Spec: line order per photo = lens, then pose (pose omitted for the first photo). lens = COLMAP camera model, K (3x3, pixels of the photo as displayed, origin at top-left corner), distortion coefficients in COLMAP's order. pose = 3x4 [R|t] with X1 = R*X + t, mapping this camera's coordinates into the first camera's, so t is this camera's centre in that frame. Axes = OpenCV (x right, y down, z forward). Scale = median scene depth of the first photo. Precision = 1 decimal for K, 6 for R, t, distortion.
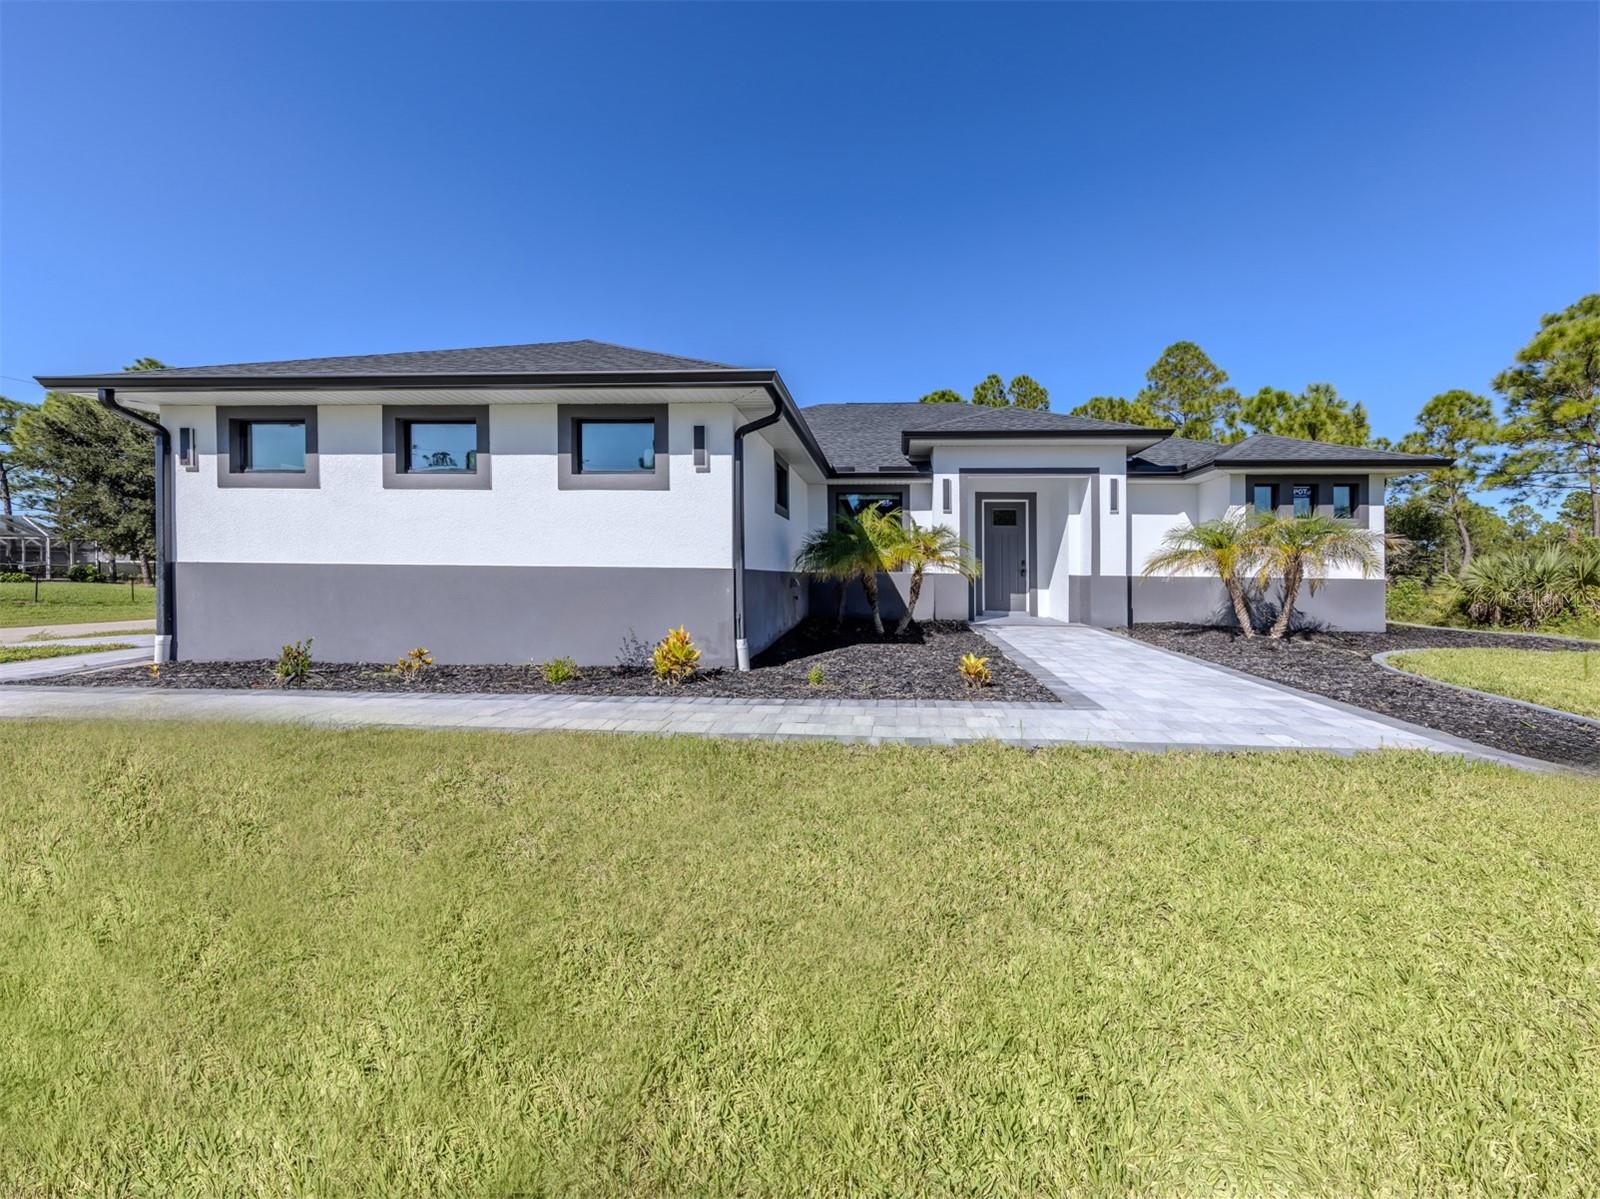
lens RADIAL K [[575.2, 0, 803.3], [0, 575.2, 552.0], [0, 0, 1]] dist [0.011424, 0.000048]
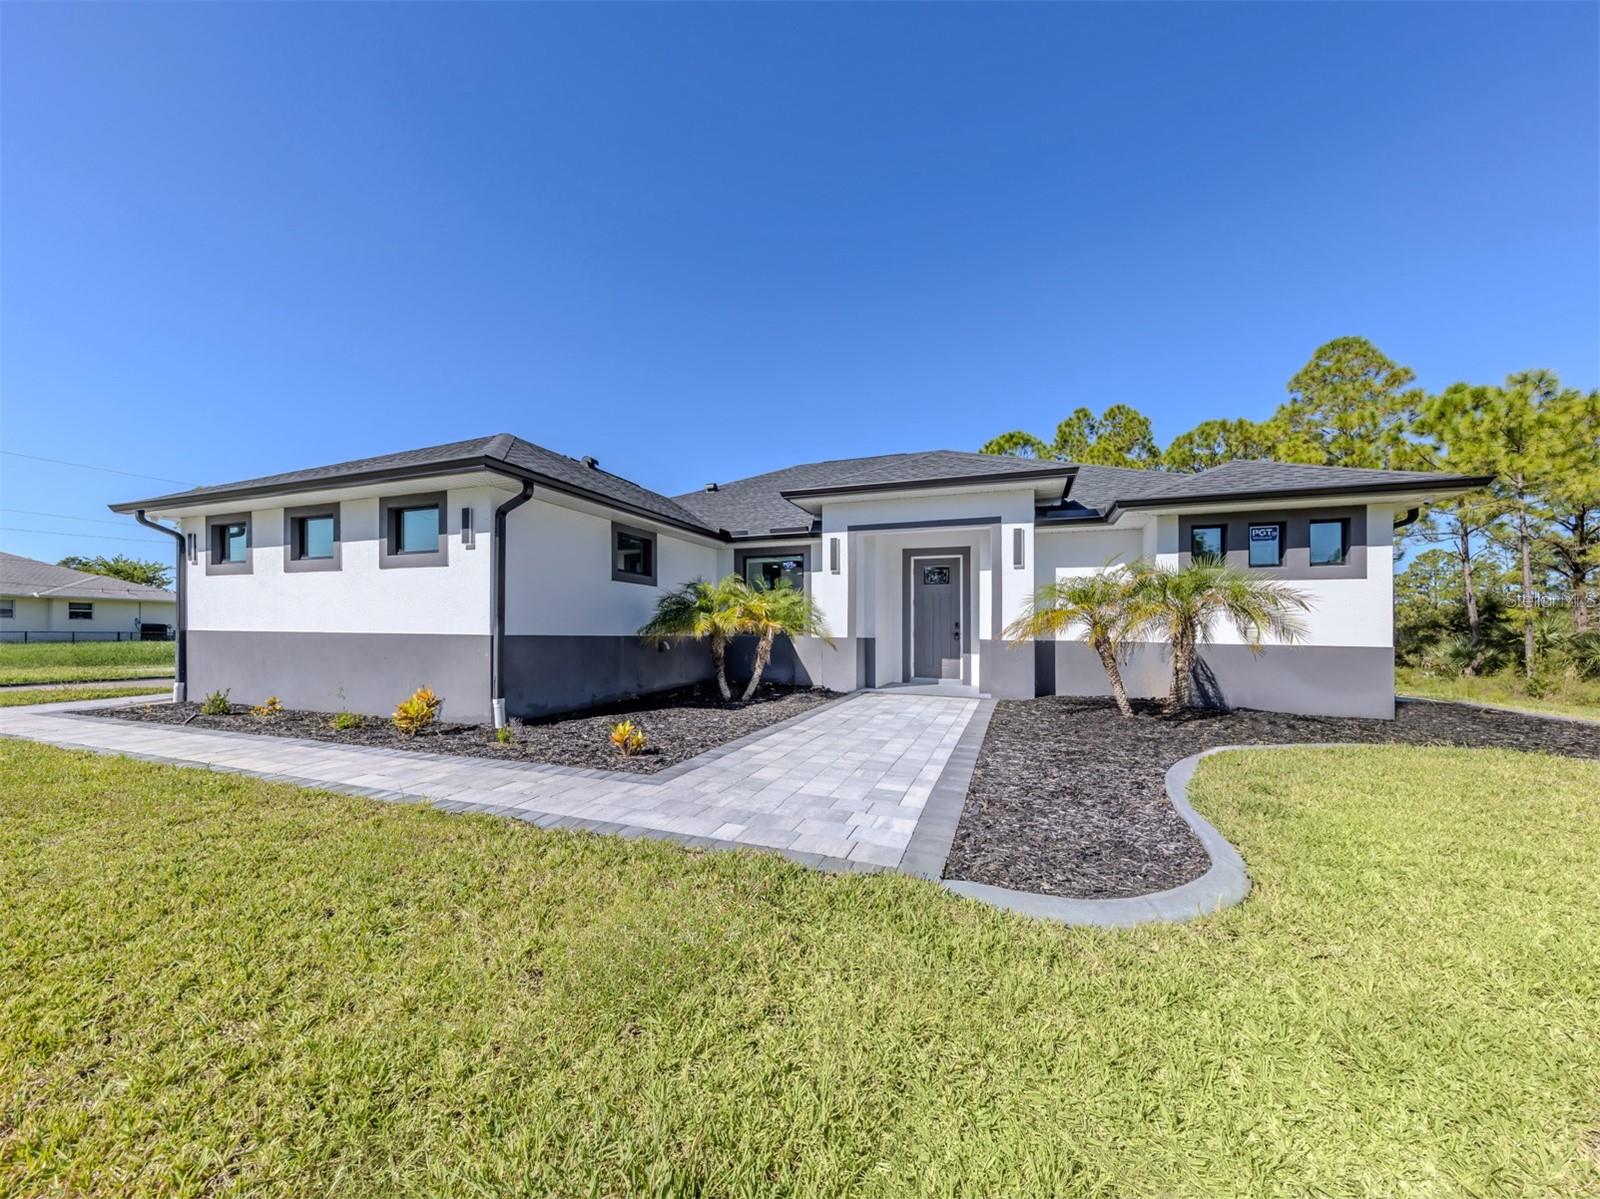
lens RADIAL K [[584.1, 0, 801.9], [0, 584.1, 609.1], [0, 0, 1]] dist [0.010487, -0.000108]
pose [[0.954492, -0.013810, -0.297916, 0.488606], [0.012468, 0.999902, -0.006405, -0.003559], [0.297976, 0.002399, 0.954570, 0.060724]]
